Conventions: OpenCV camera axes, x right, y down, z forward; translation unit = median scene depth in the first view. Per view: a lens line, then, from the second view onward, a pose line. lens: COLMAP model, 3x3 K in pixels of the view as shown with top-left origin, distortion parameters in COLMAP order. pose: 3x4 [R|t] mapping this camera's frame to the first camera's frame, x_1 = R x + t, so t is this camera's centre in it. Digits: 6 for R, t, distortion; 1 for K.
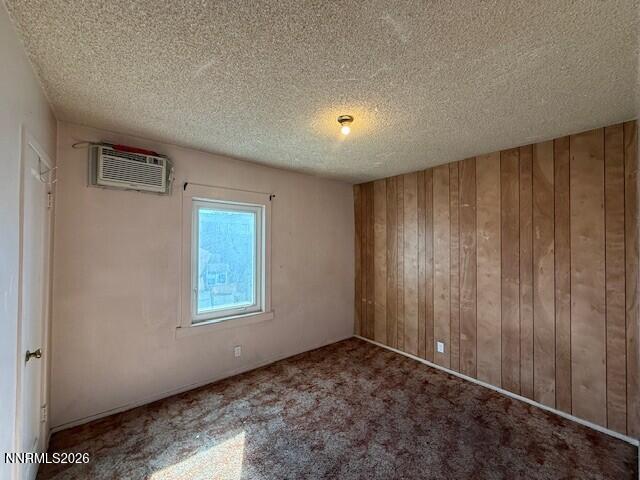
lens RADIAL K [[251.9, 0, 315.7], [0, 251.9, 238.0], [0, 0, 1]] dist [0.003780, -0.000895]
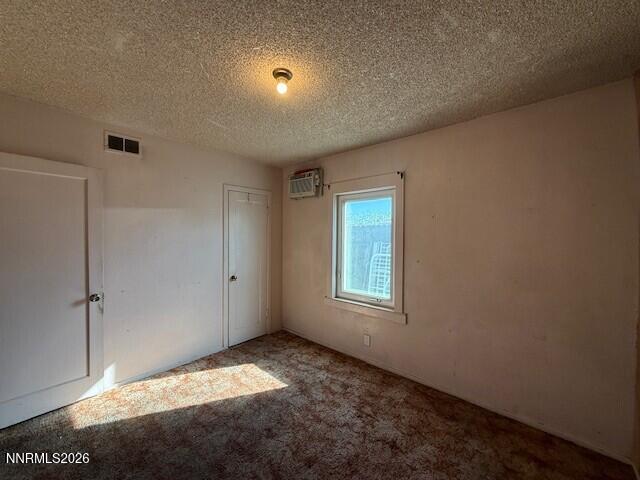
lens RADIAL K [[251.9, 0, 318.3], [0, 251.9, 236.8], [0, 0, 1]] dist [0.003780, -0.000895]
pose [[0.170075, 0.001055, -0.985431, 0.758178], [0.020421, 0.999781, 0.004595, 0.041072], [0.985220, -0.020905, 0.170016, 0.771722]]
